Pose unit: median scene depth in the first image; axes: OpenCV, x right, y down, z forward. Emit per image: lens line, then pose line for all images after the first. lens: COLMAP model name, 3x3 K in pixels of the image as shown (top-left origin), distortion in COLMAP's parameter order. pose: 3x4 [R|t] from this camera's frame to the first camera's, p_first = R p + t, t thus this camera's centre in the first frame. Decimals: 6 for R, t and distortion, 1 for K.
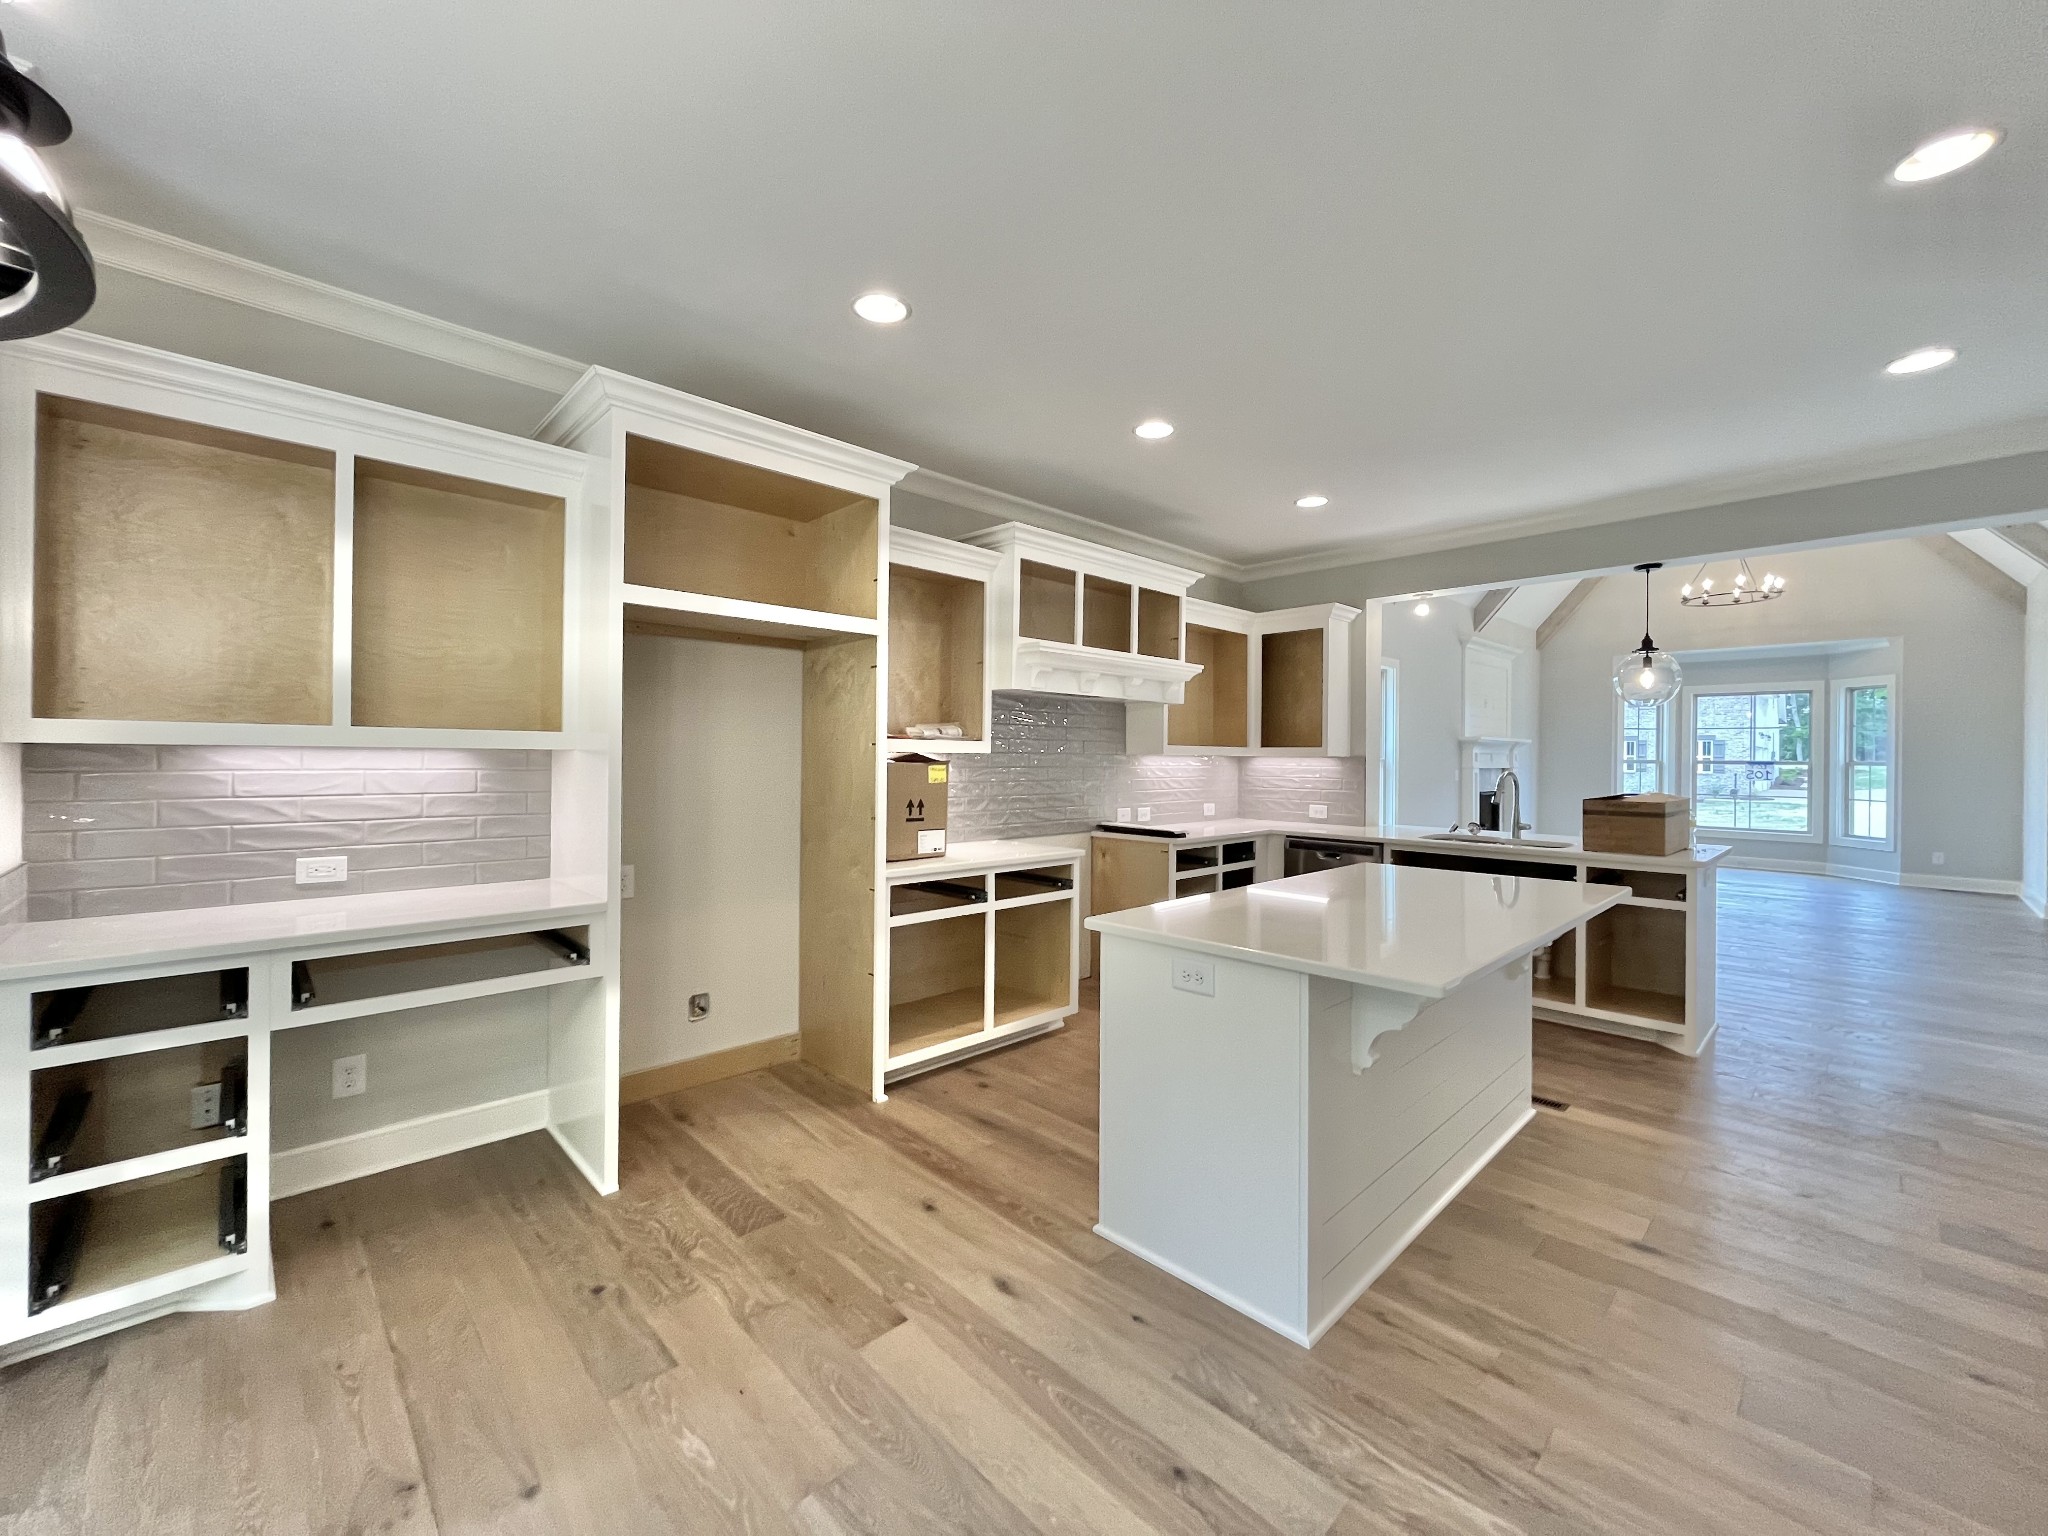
lens RADIAL K [[824.9, 0, 1025.6], [0, 824.9, 760.2], [0, 0, 1]] dist [-0.002950, 0.000161]
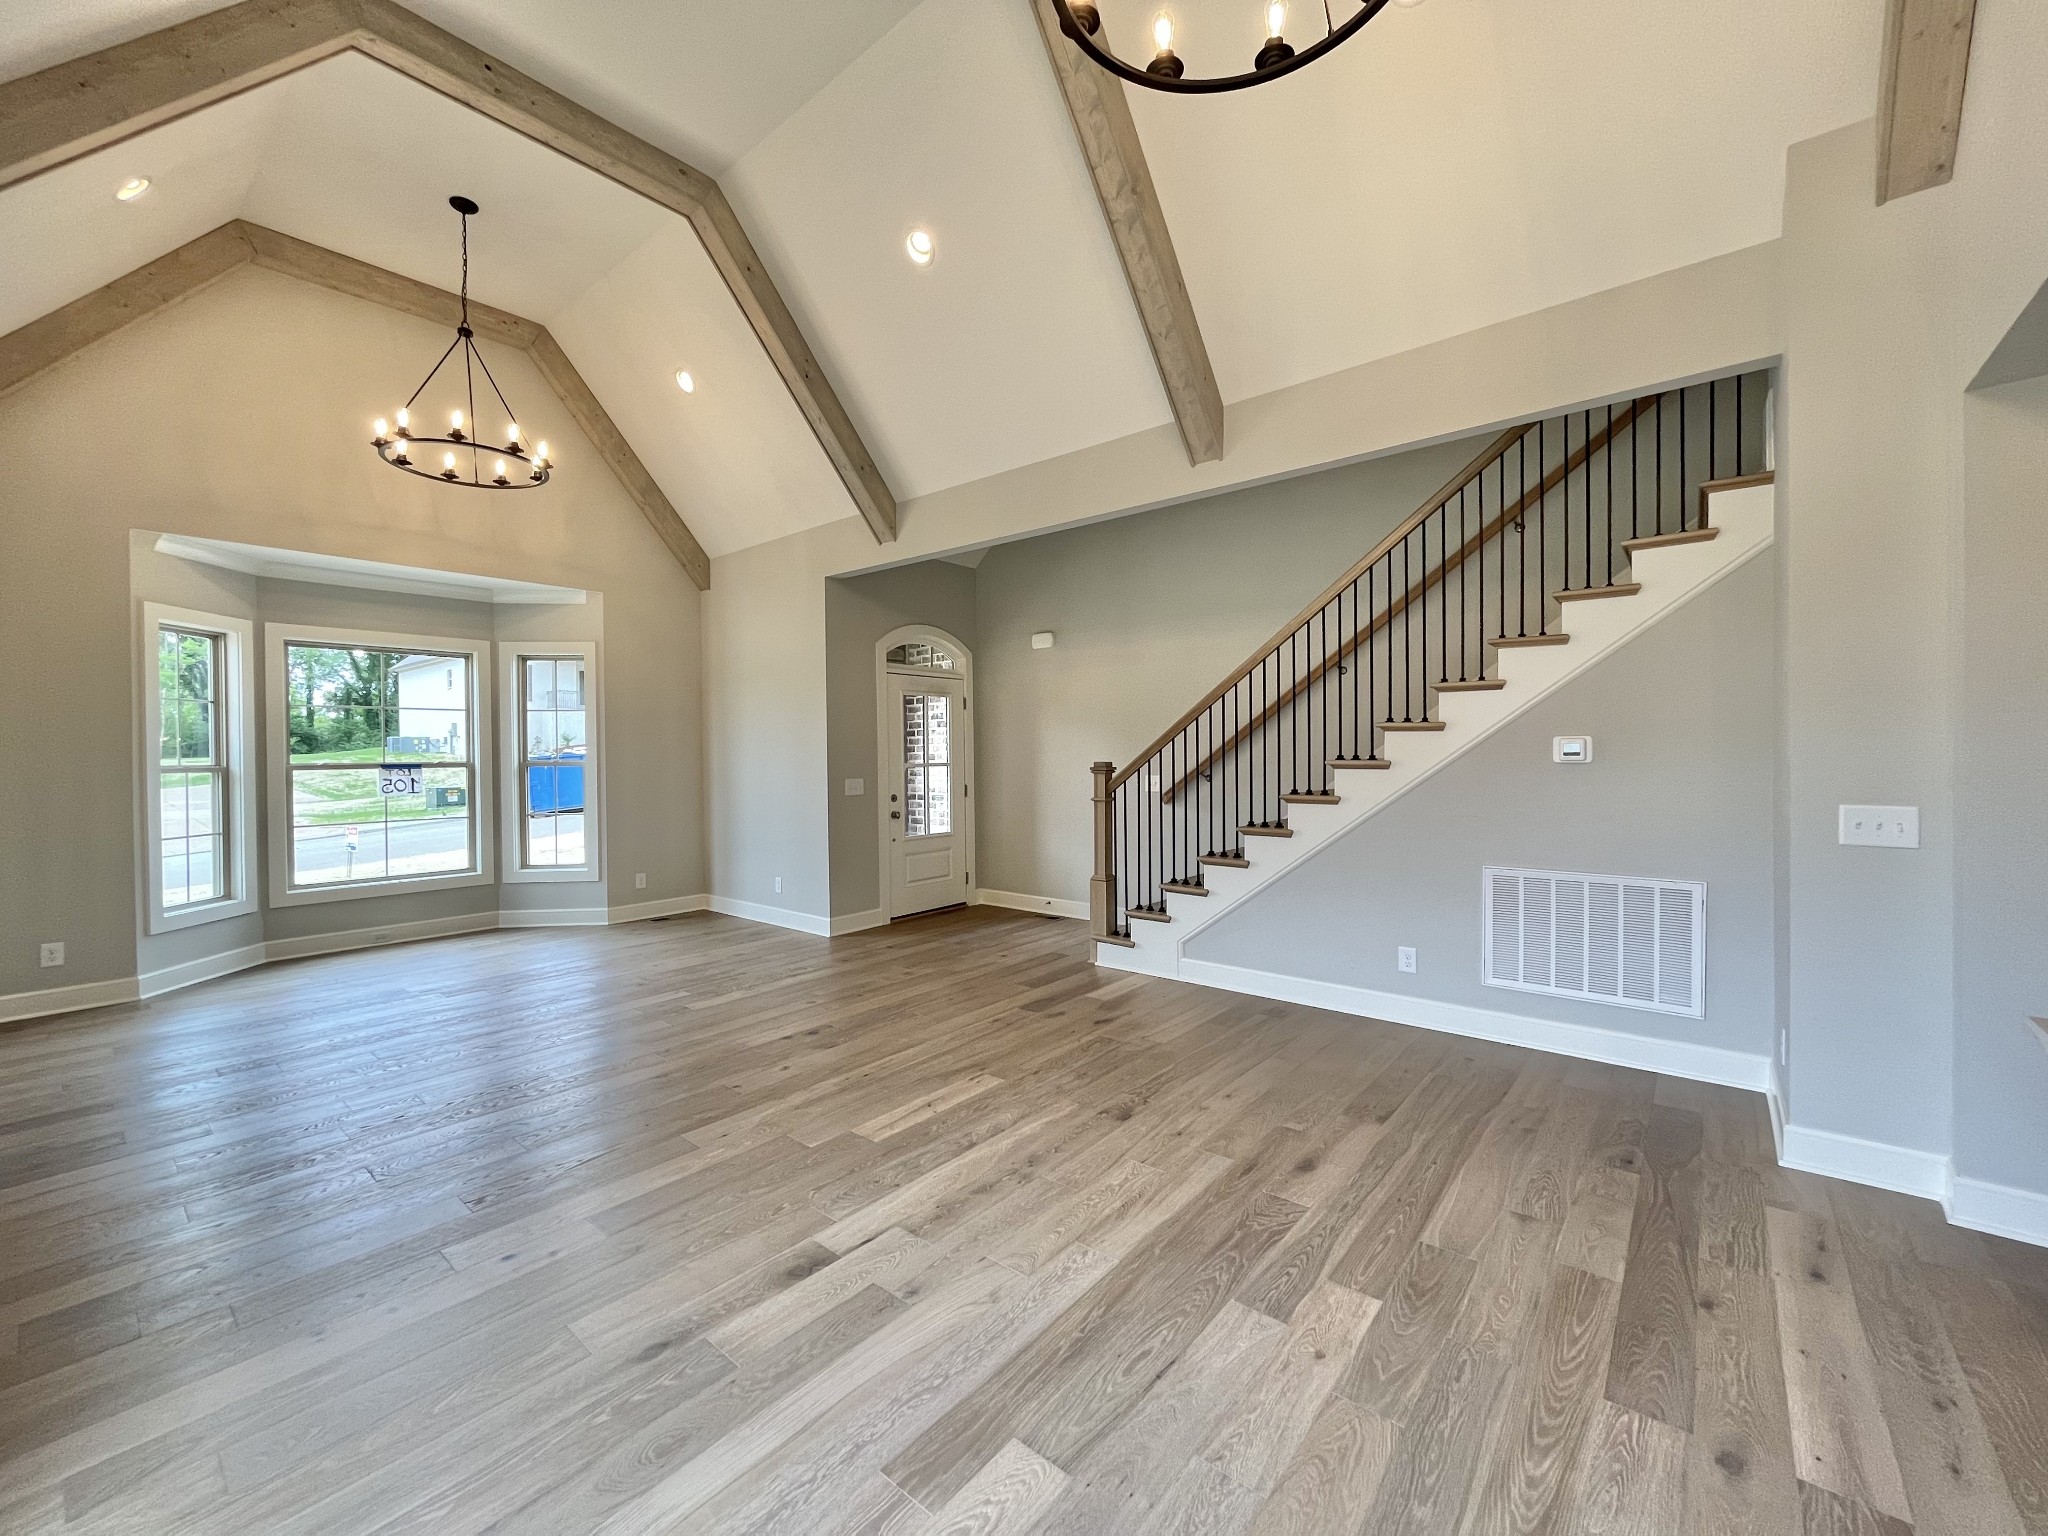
lens RADIAL K [[824.9, 0, 1027.8], [0, 824.9, 759.4], [0, 0, 1]] dist [-0.002950, 0.000161]
pose [[-0.110872, -0.017407, 0.993682, 0.648793], [0.015062, 0.999702, 0.019193, -0.016710], [-0.993721, 0.017095, -0.110577, 1.649950]]
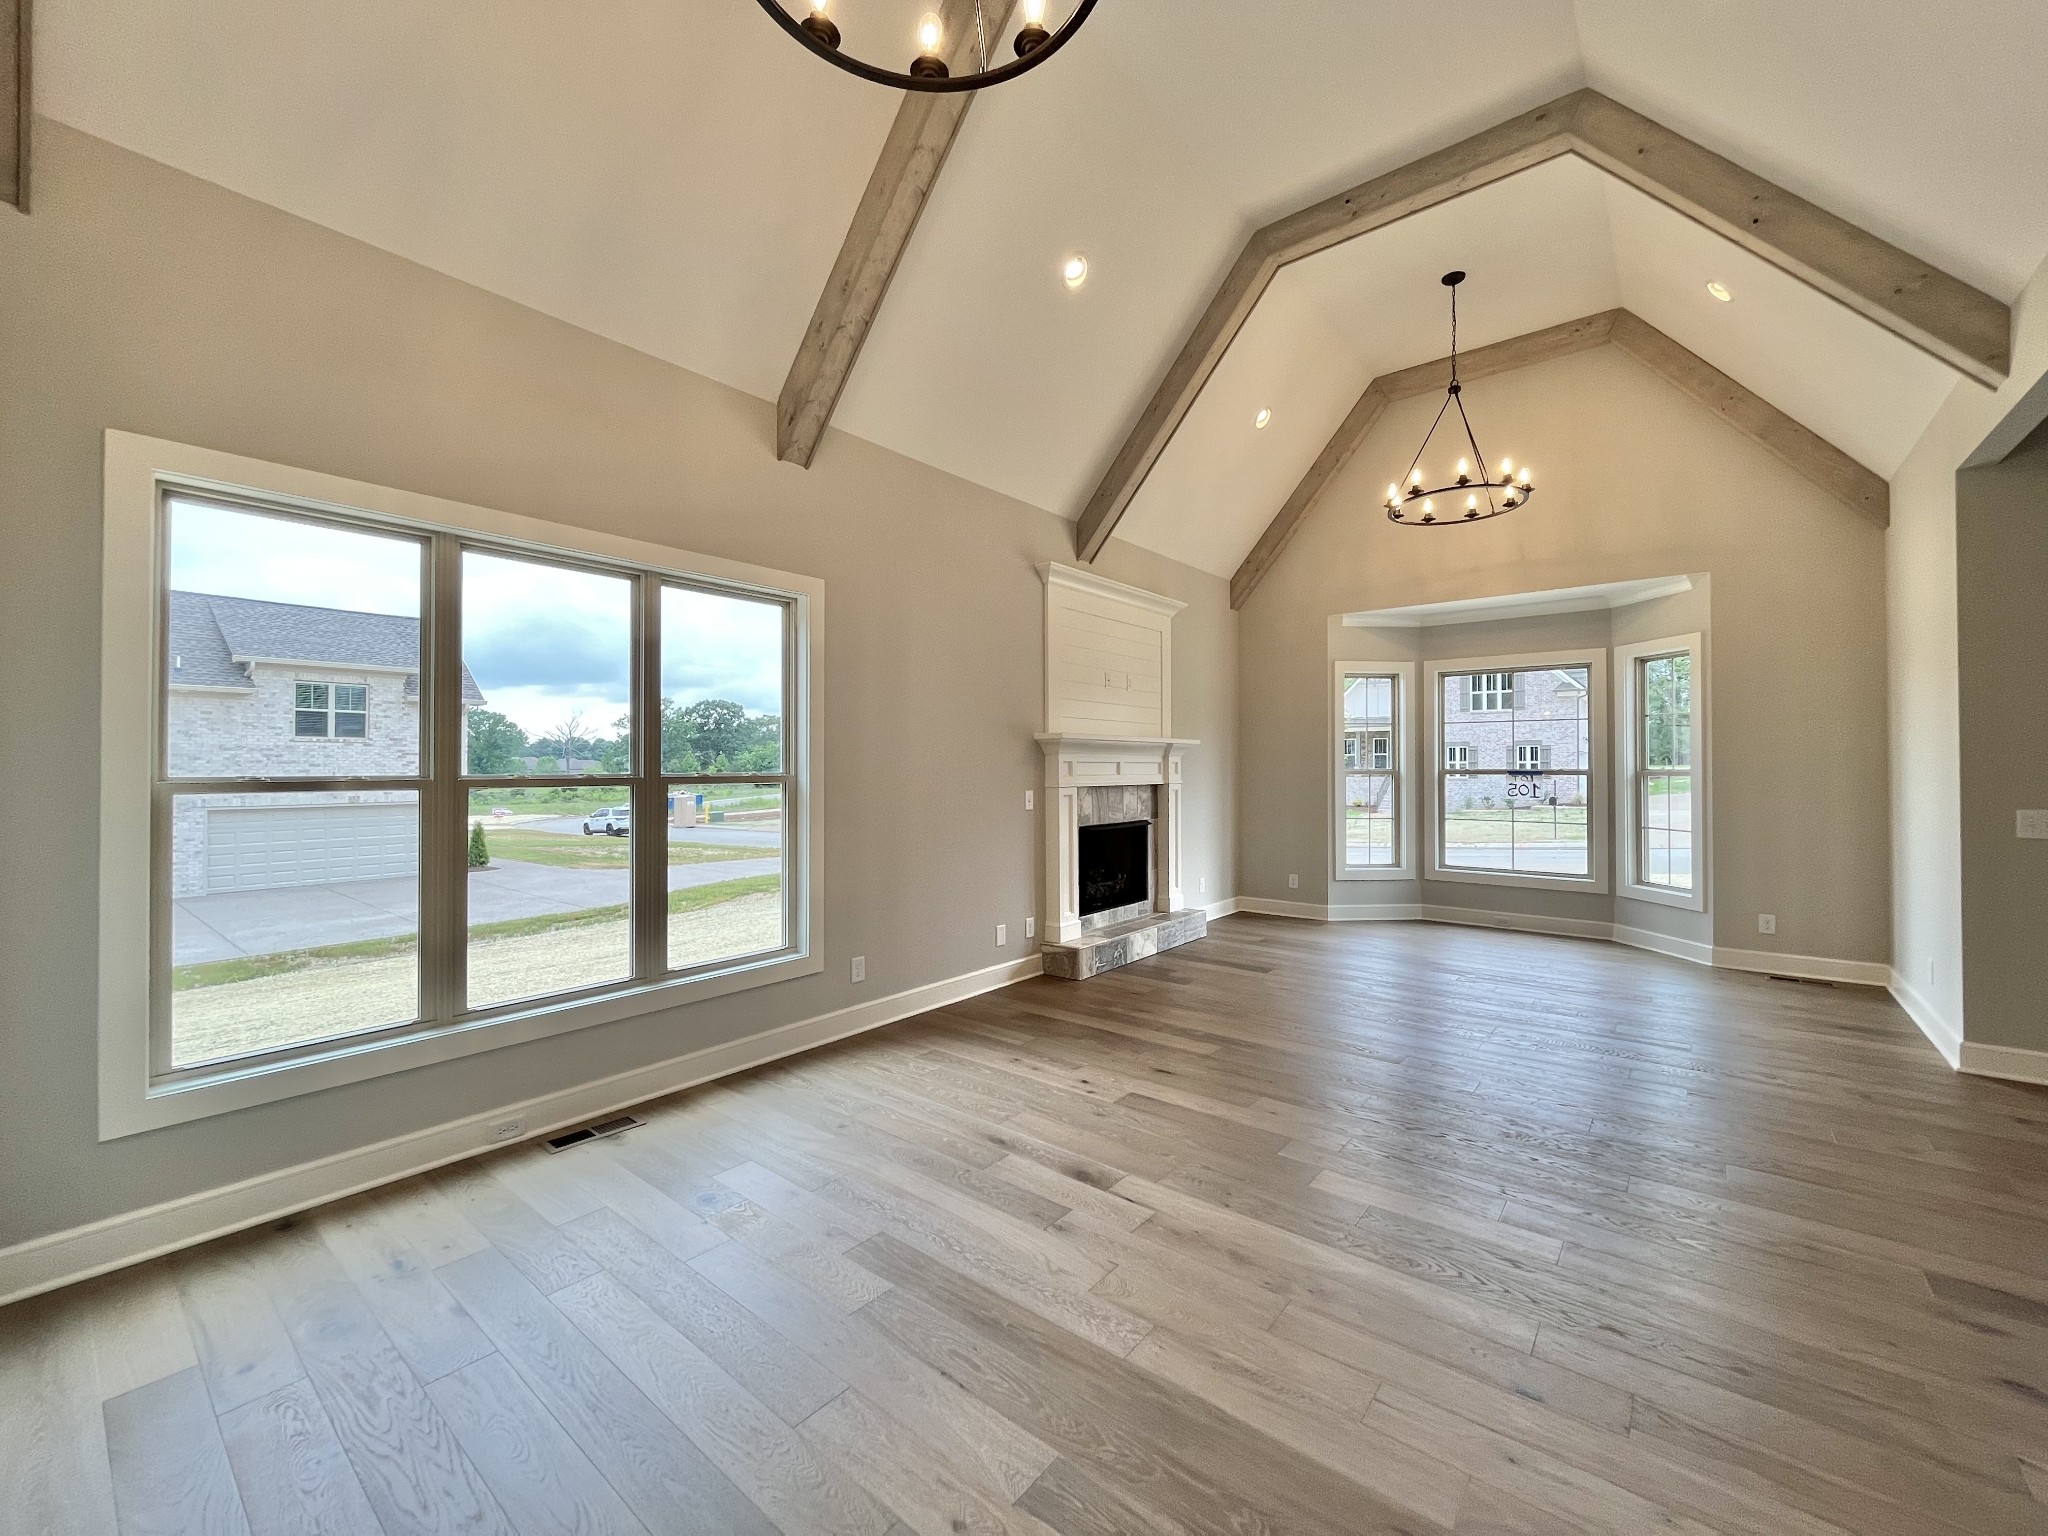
lens RADIAL K [[824.9, 0, 1026.6], [0, 824.9, 757.7], [0, 0, 1]] dist [-0.002950, 0.000161]
pose [[0.992561, -0.007483, 0.121516, 1.100609], [0.009428, 0.999836, -0.015445, -0.006327], [-0.121381, 0.016476, 0.992469, 1.030119]]
